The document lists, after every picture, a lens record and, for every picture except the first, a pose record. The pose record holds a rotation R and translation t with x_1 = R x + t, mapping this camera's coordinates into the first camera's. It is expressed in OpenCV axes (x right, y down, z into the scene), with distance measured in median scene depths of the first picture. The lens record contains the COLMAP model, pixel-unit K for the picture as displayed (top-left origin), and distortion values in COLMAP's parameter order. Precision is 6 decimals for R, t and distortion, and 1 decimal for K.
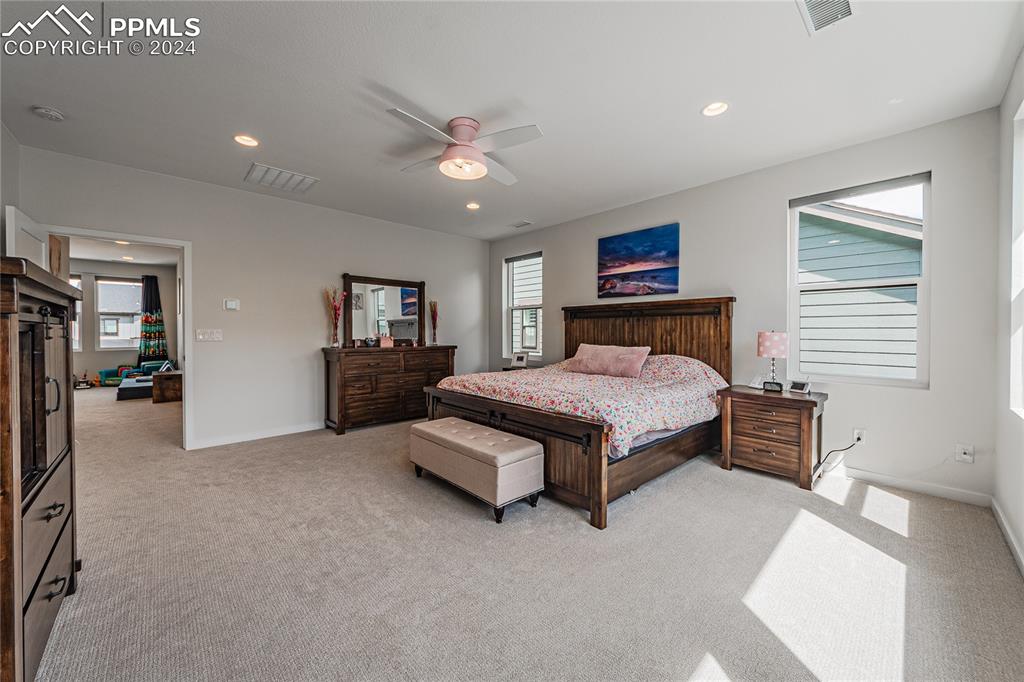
lens RADIAL K [[375.1, 0, 507.8], [0, 375.1, 333.8], [0, 0, 1]] dist [-0.001578, -0.000559]
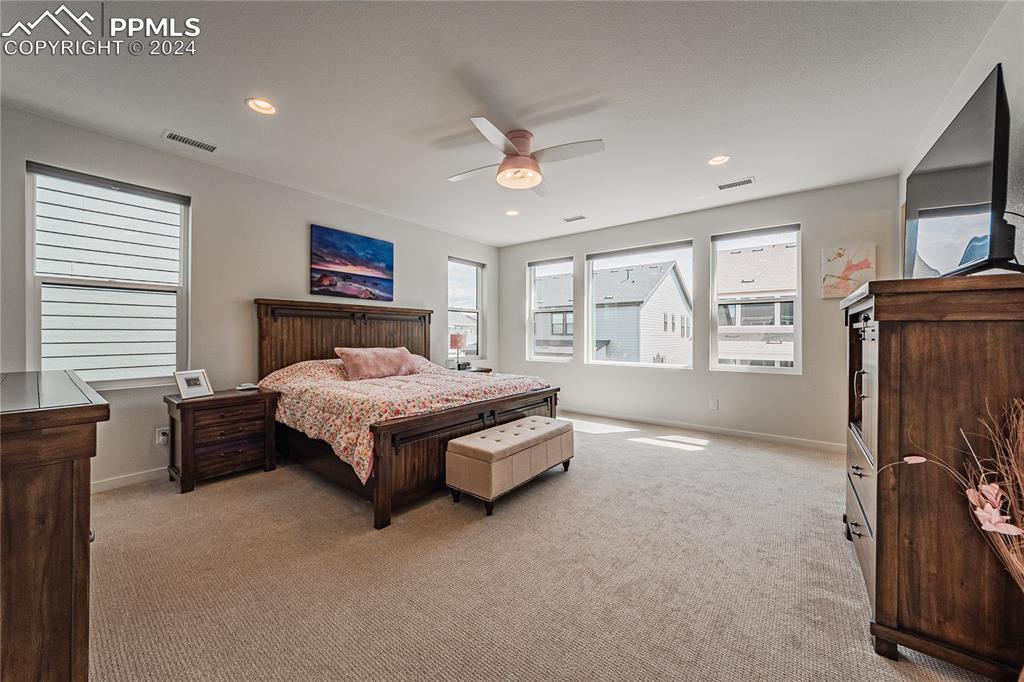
lens RADIAL K [[375.1, 0, 505.9], [0, 375.1, 337.7], [0, 0, 1]] dist [-0.001578, -0.000559]
pose [[-0.162866, -0.009738, 0.986600, -0.734587], [0.003801, 0.999938, 0.010497, -0.004060], [-0.986641, 0.005459, -0.162819, 0.780205]]
